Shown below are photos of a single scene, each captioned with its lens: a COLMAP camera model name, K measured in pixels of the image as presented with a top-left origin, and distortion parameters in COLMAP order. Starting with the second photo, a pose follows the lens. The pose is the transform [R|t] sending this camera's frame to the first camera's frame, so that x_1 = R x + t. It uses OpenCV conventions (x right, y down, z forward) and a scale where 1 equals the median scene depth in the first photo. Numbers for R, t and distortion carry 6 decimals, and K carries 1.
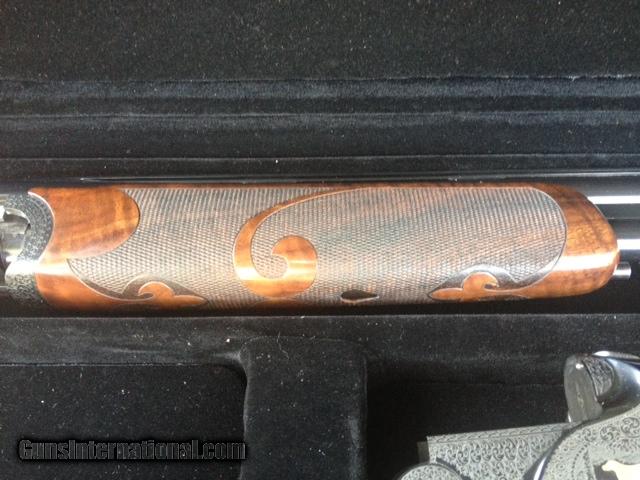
lens RADIAL K [[606.0, 0, 320.0], [0, 606.0, 240.0], [0, 0, 1]] dist [0.065905, -0.139234]
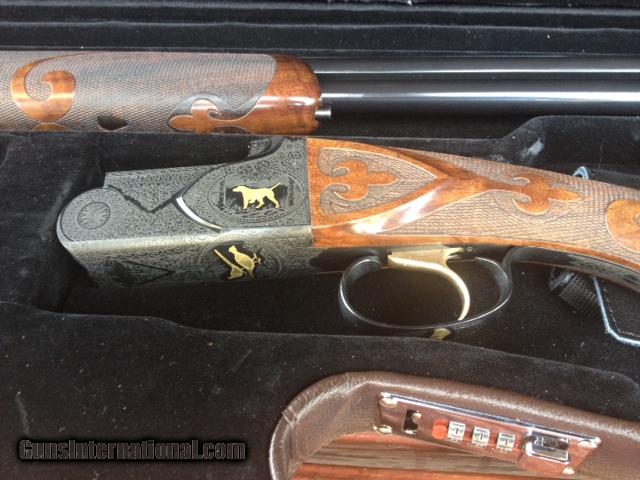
lens RADIAL K [[606.0, 0, 320.0], [0, 606.0, 240.0], [0, 0, 1]] dist [0.065905, -0.139234]
pose [[0.999245, 0.035987, -0.014626, 0.651143], [-0.038138, 0.980407, -0.193257, 0.696731], [0.007385, 0.193669, 0.981039, -0.215262]]
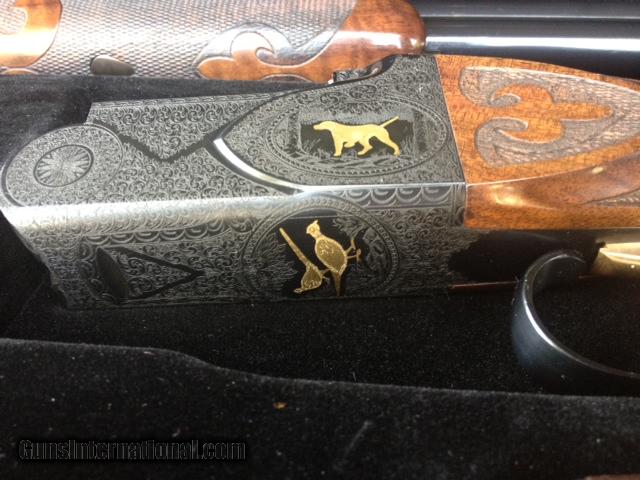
lens RADIAL K [[606.0, 0, 320.0], [0, 606.0, 240.0], [0, 0, 1]] dist [0.065905, -0.139234]
pose [[0.997979, 0.055262, -0.031382, 0.488310], [-0.062261, 0.949173, -0.308537, 0.699916], [0.012737, 0.309867, 0.950695, 0.358123]]
